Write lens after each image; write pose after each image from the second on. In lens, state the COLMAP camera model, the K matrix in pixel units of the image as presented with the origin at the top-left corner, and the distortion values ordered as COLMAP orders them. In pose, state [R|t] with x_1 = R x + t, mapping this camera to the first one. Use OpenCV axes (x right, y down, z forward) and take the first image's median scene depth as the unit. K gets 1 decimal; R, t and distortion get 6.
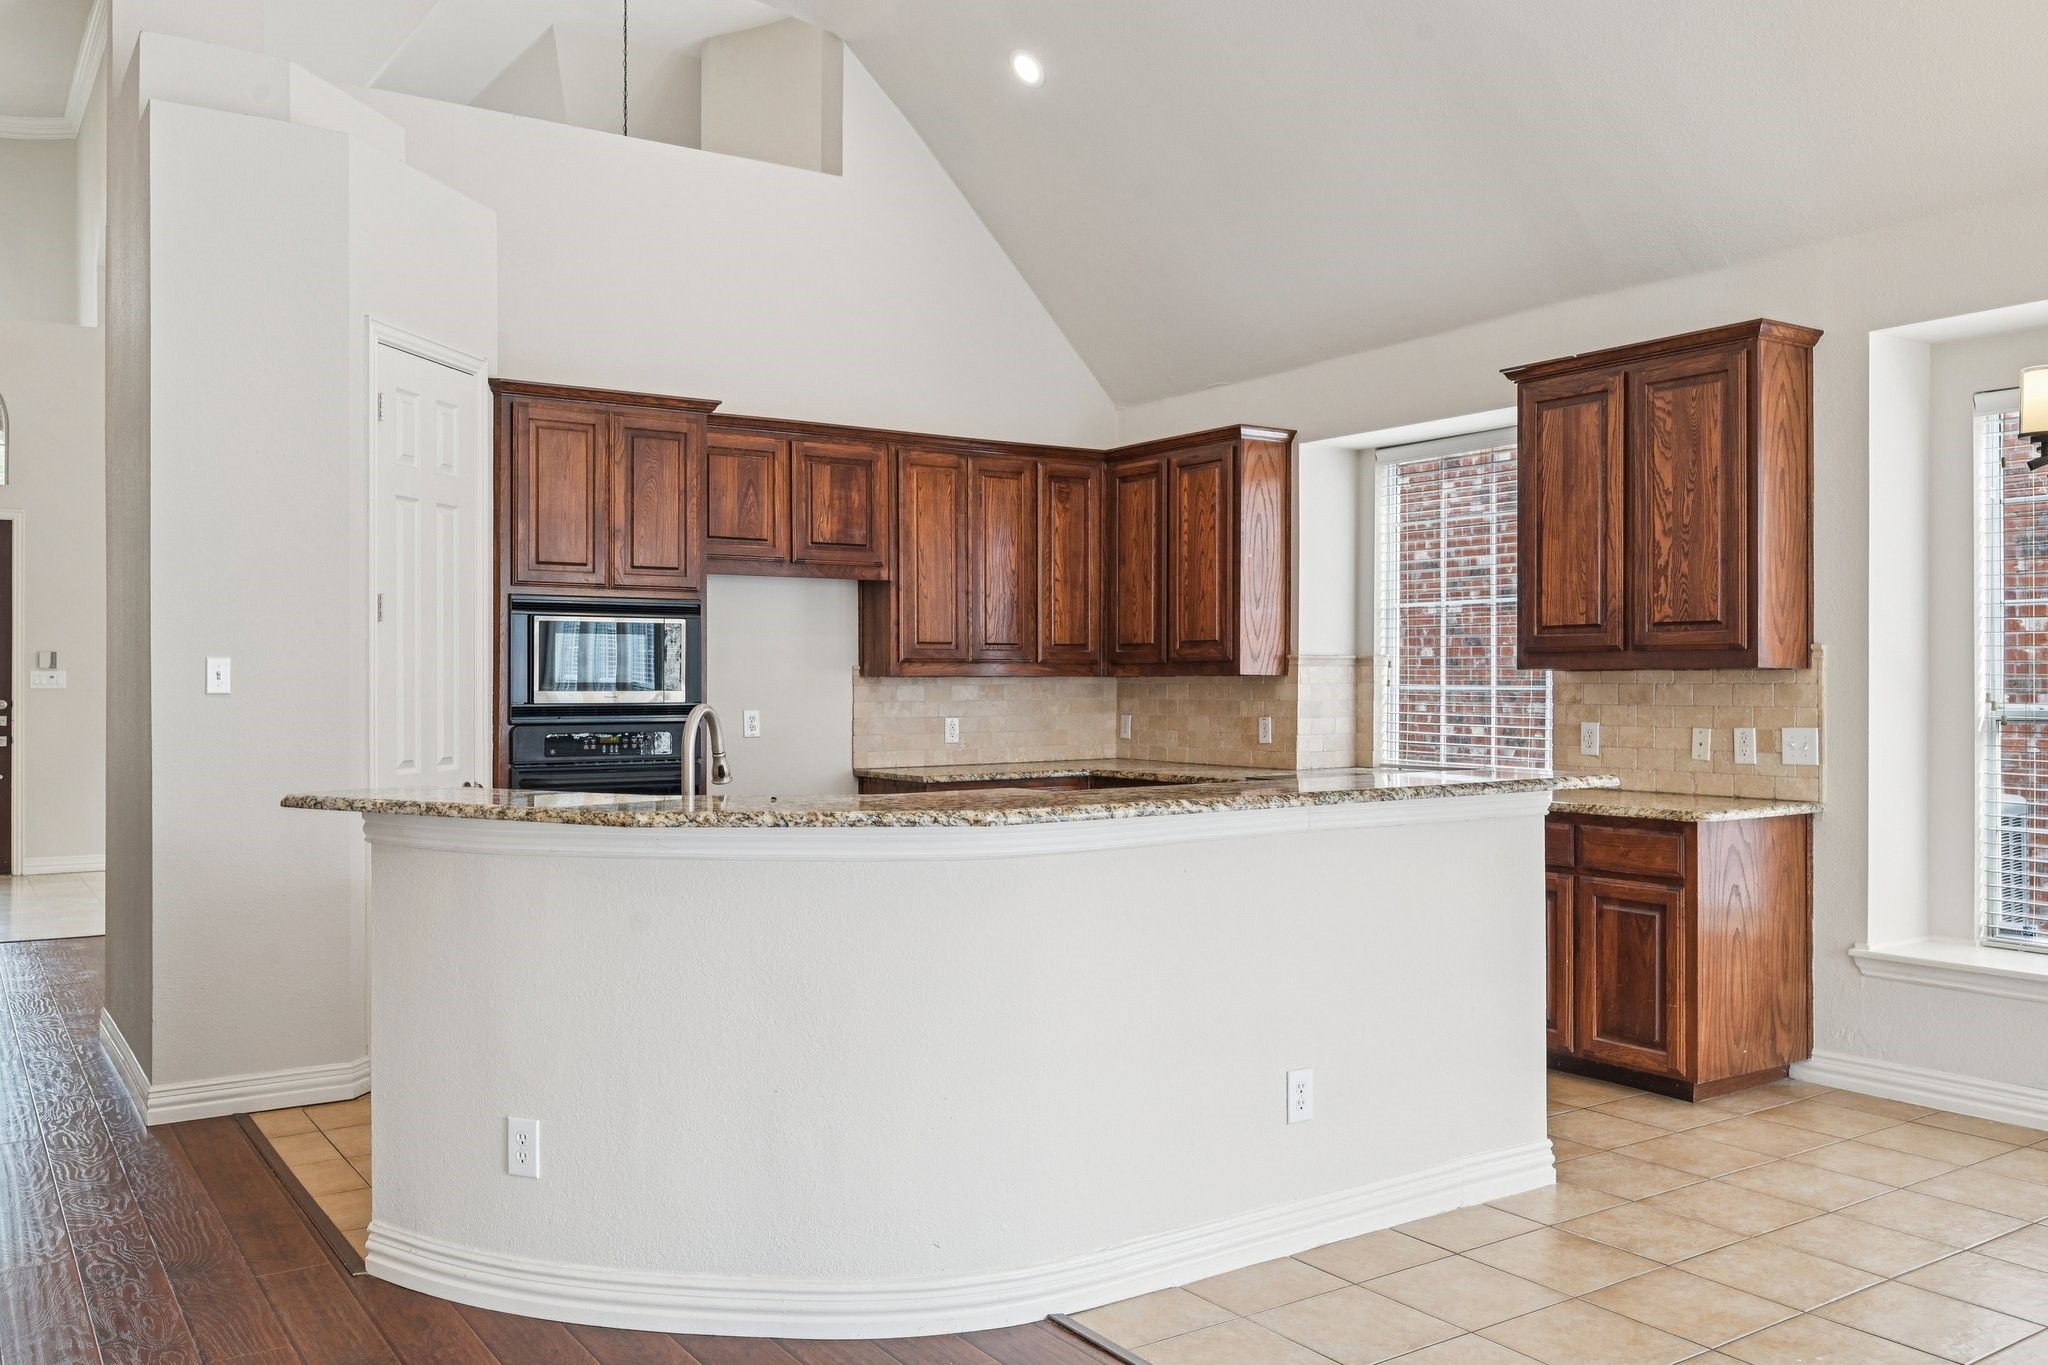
lens RADIAL K [[1657.4, 0, 1024.0], [0, 1657.4, 670.5], [0, 0, 1]] dist [-0.003694, 0.006893]
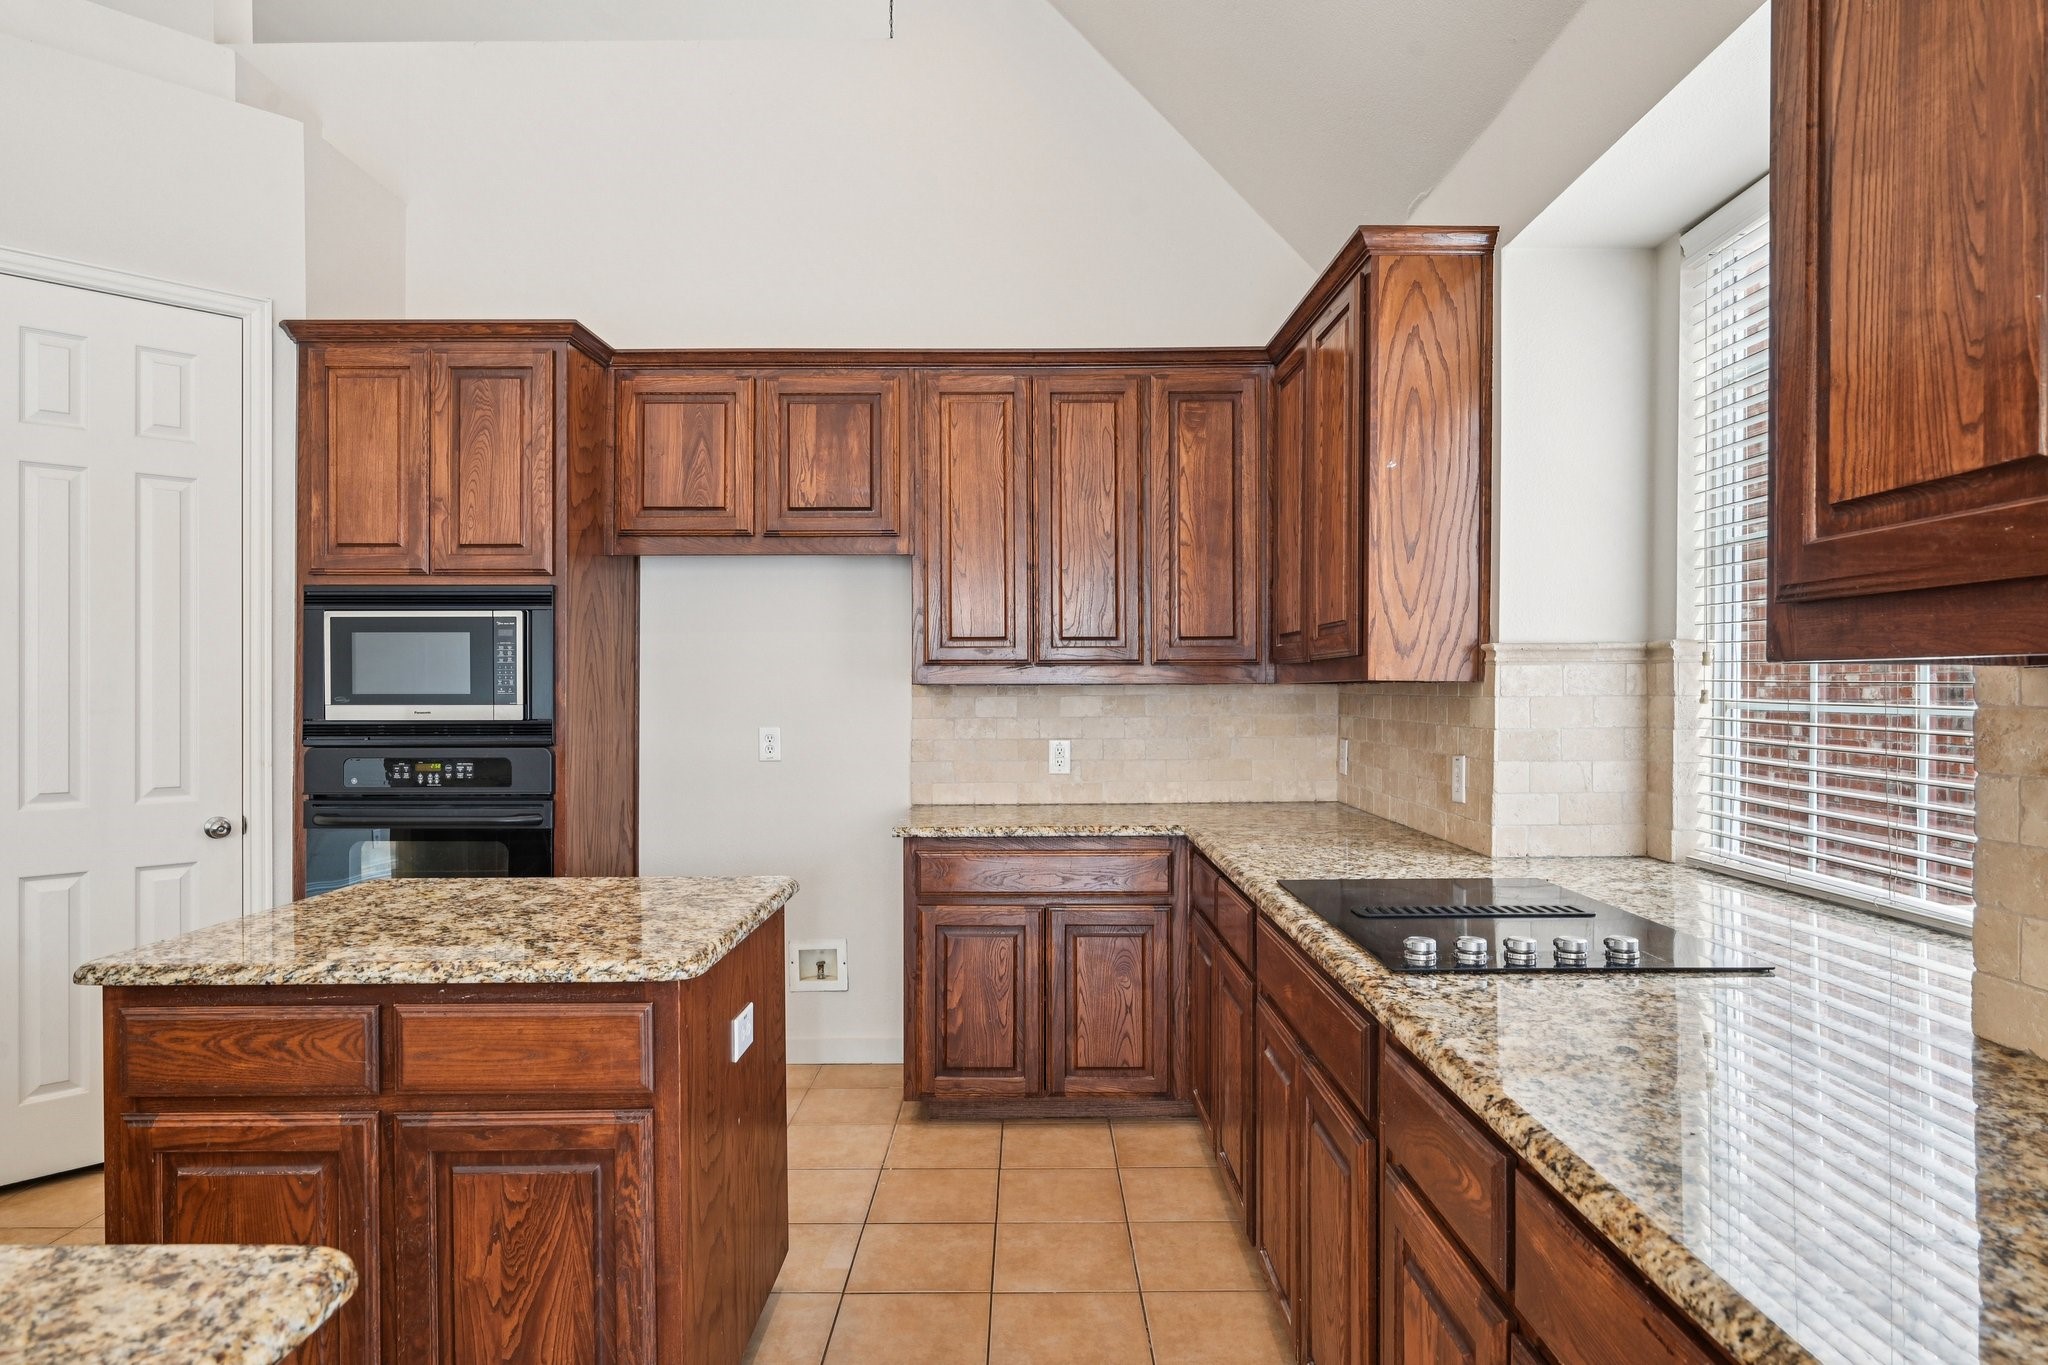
lens RADIAL K [[1139.2, 0, 1027.0], [0, 1139.2, 684.5], [0, 0, 1]] dist [-0.001718, 0.000845]
pose [[0.828154, -0.001707, -0.560498, 0.280526], [0.004862, 0.999980, 0.004139, 0.001831], [0.560479, -0.006153, 0.828146, 0.696541]]
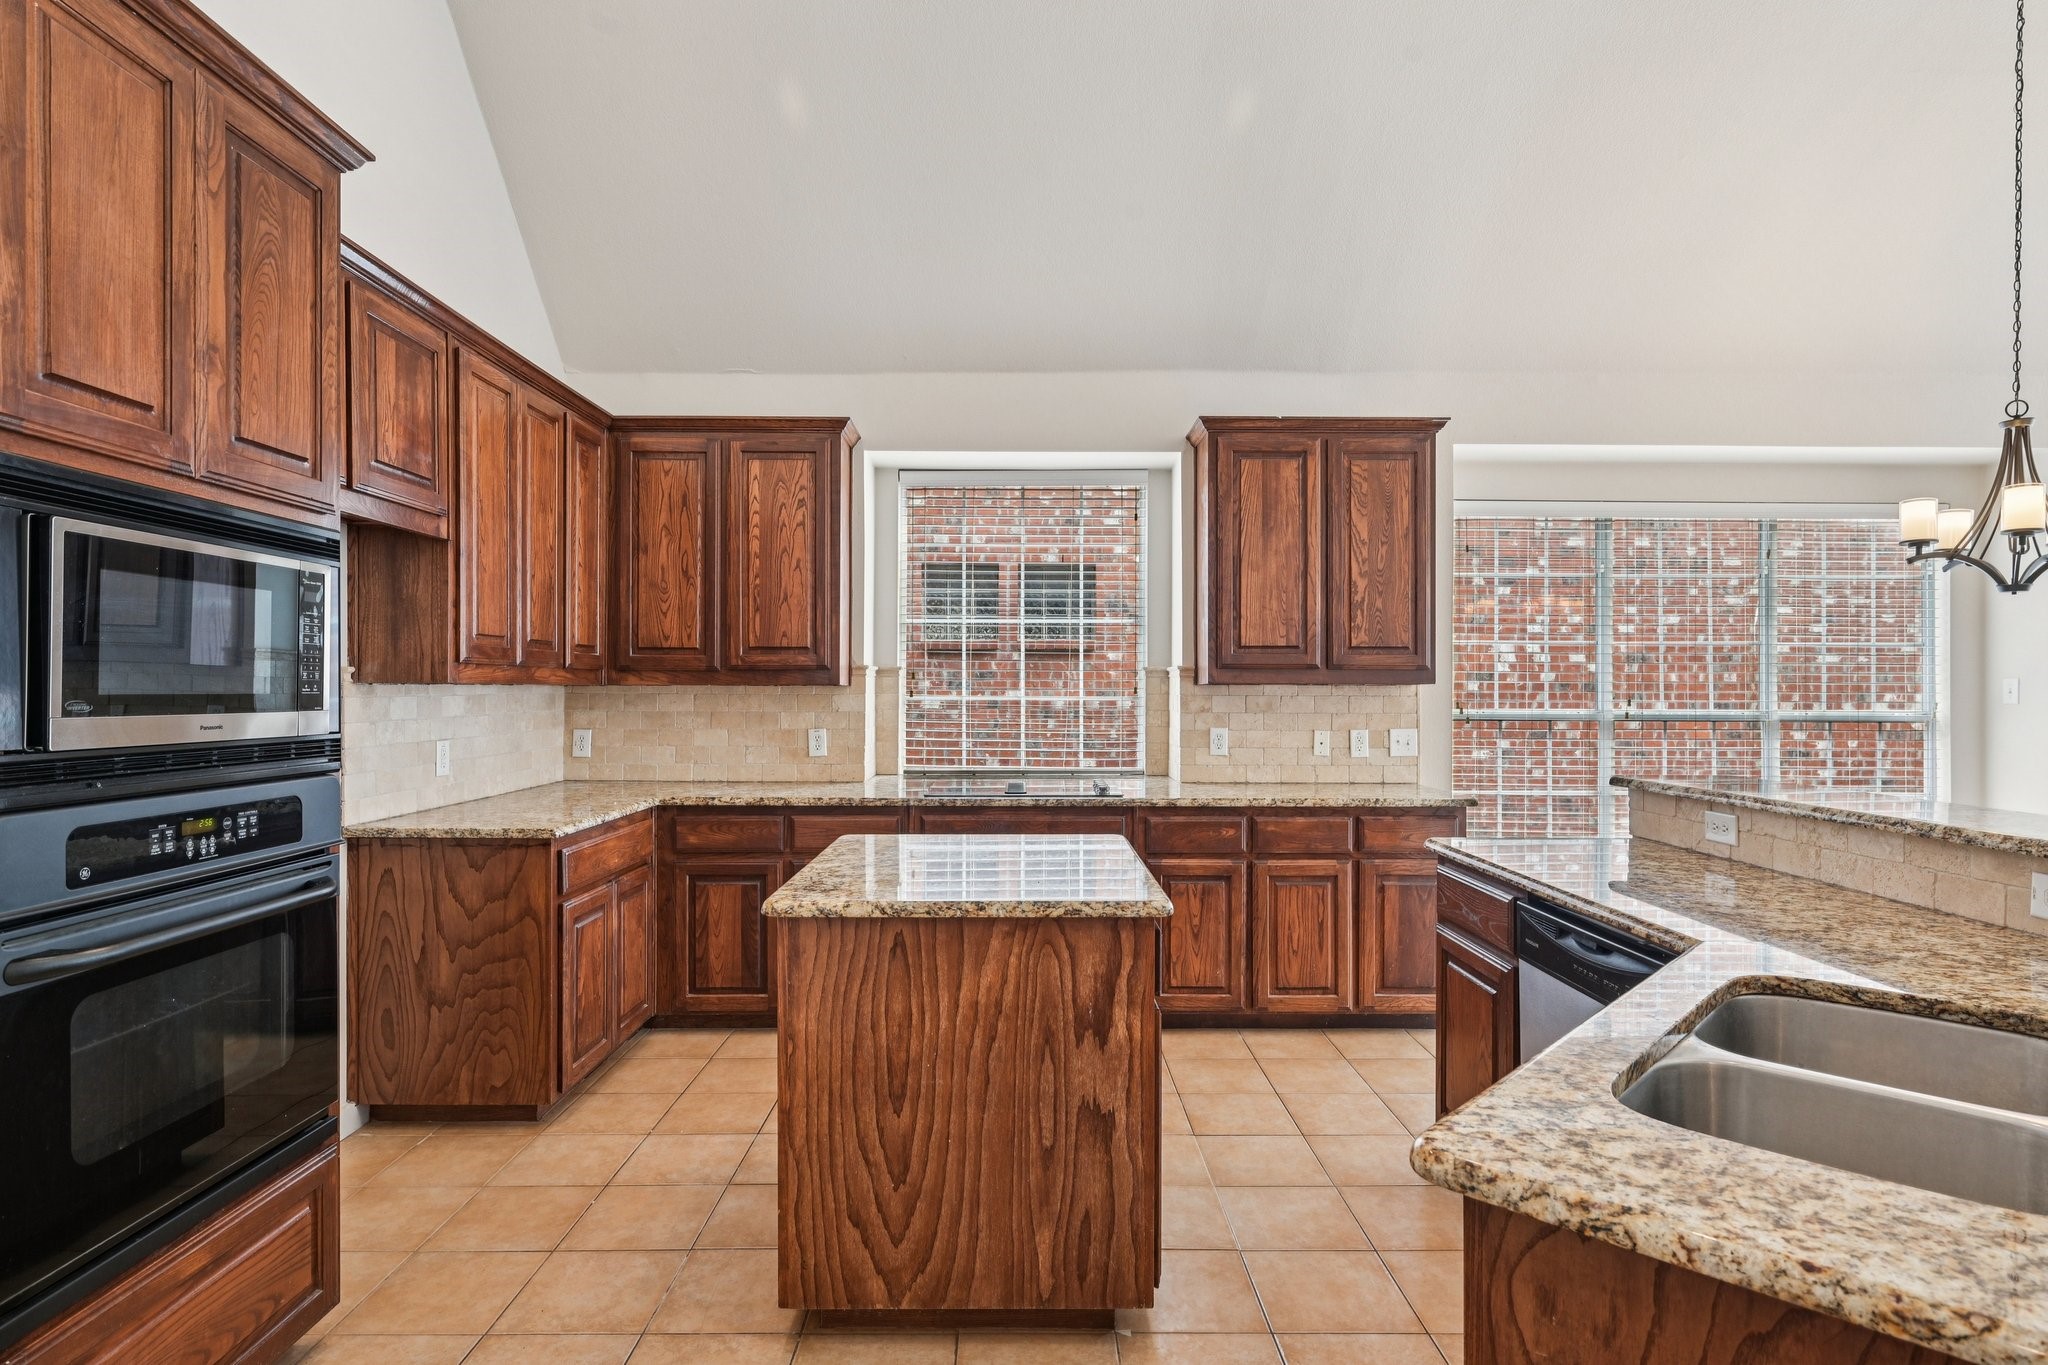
lens RADIAL K [[1070.1, 0, 1026.7], [0, 1070.1, 694.5], [0, 0, 1]] dist [-0.001930, 0.001471]
pose [[0.550728, -0.000103, 0.834685, -0.356429], [-0.009872, 0.999929, 0.006637, 0.003264], [-0.834627, -0.011895, 0.550688, 0.649688]]
